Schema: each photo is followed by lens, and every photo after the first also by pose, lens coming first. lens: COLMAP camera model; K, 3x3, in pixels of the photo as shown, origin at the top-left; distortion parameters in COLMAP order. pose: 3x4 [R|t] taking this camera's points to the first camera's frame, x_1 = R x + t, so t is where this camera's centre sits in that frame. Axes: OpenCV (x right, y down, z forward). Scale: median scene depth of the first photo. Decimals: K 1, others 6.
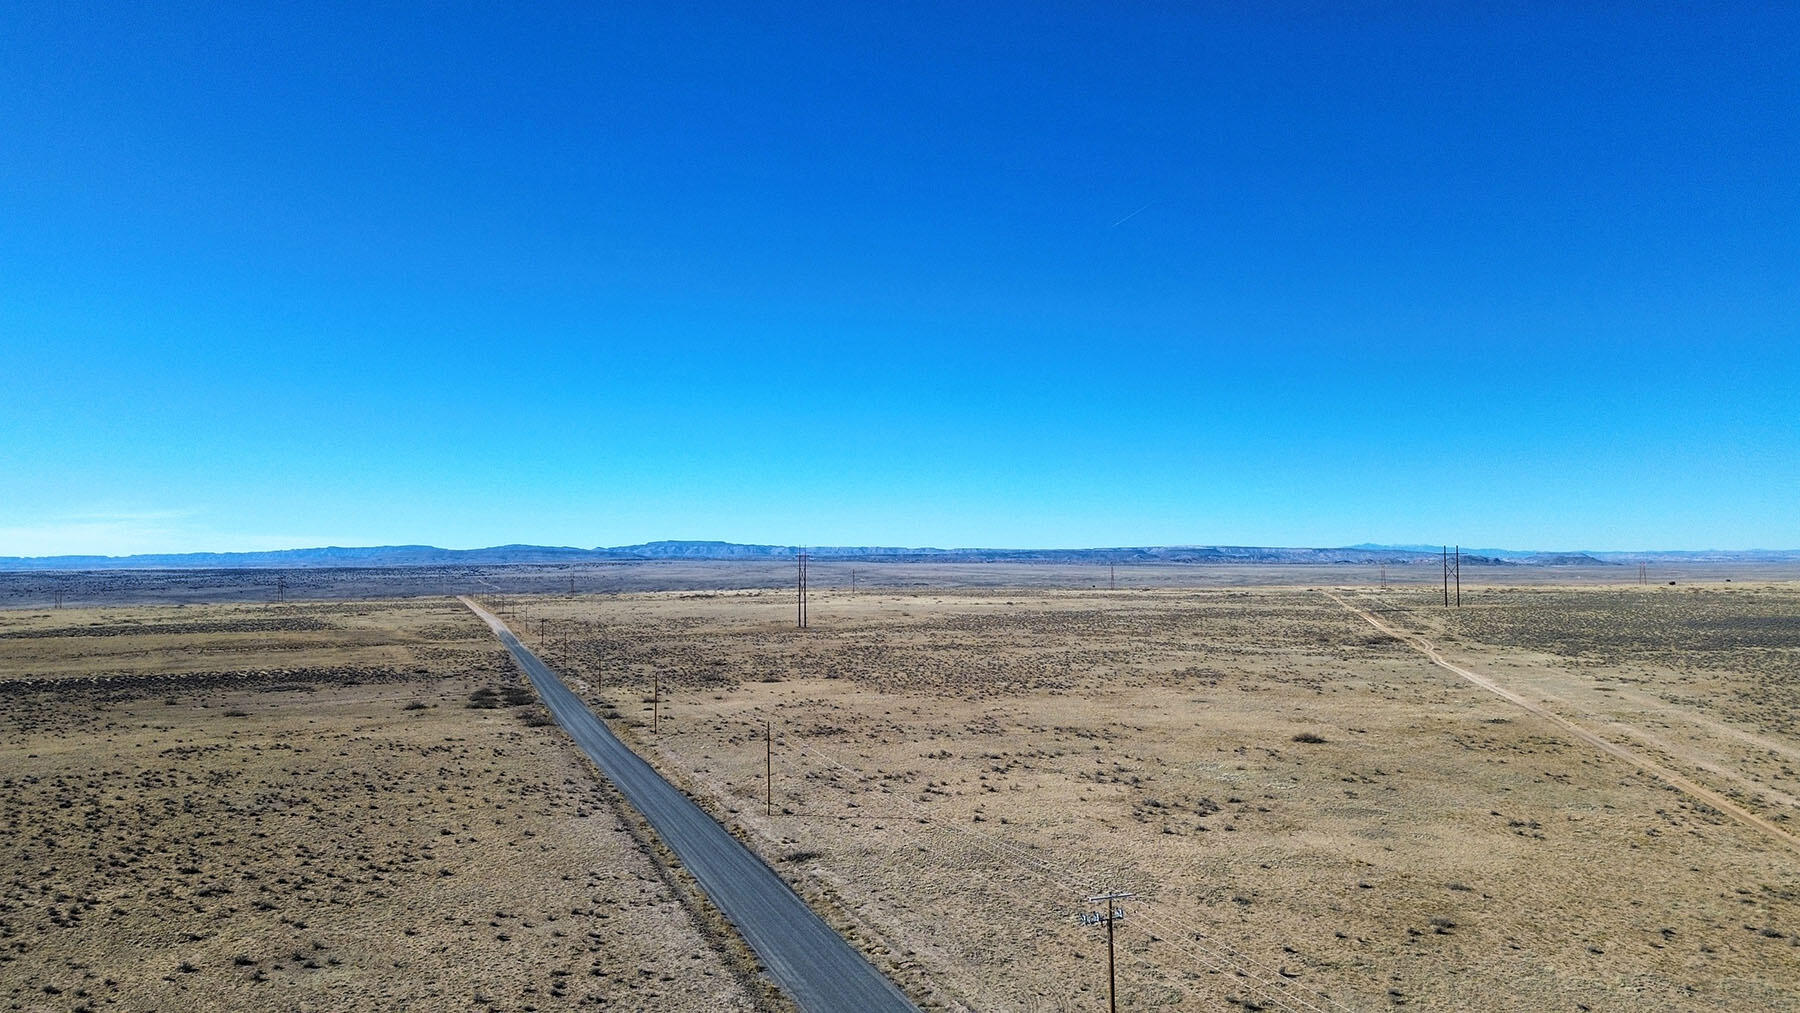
lens RADIAL K [[1265.2, 0, 907.3], [0, 1265.2, 499.0], [0, 0, 1]] dist [0.081142, -0.081923]
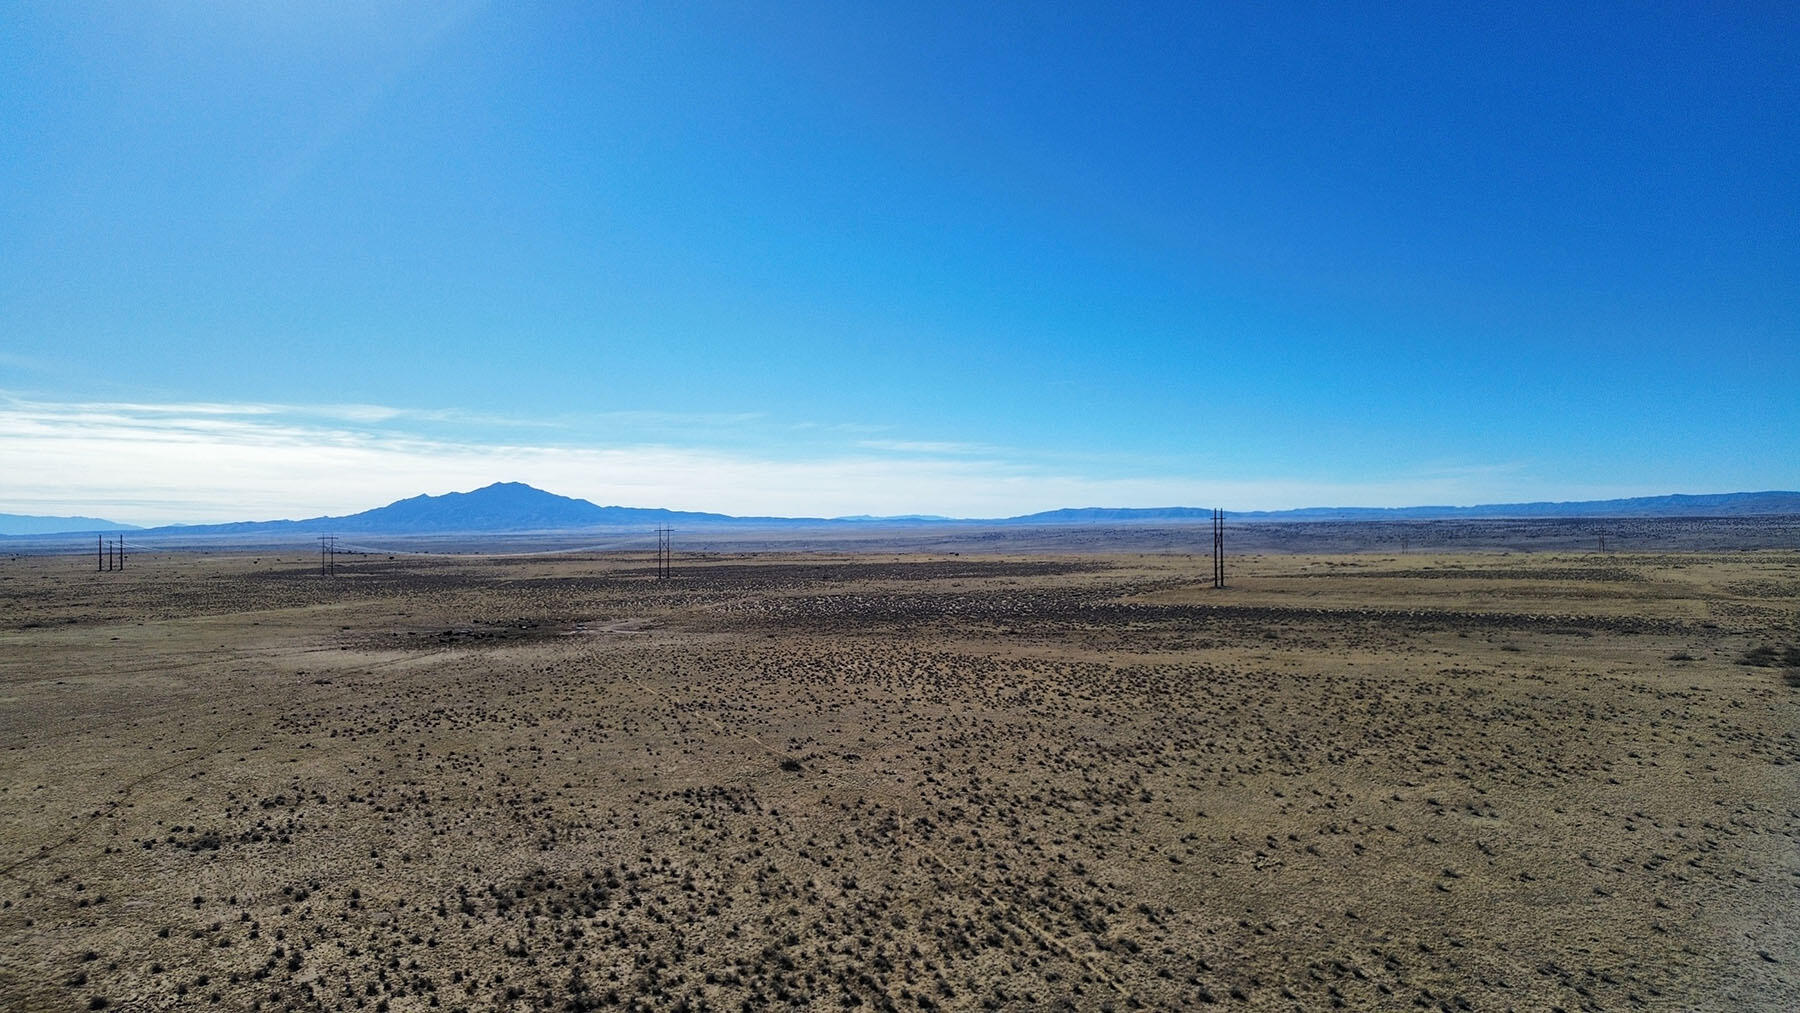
lens RADIAL K [[1267.5, 0, 897.8], [0, 1267.5, 486.4], [0, 0, 1]] dist [0.074097, -0.067963]
pose [[0.568717, -0.022221, -0.822233, 0.092340], [0.046708, 0.998894, 0.005311, -0.008282], [0.821206, -0.041425, 0.569126, -0.081543]]
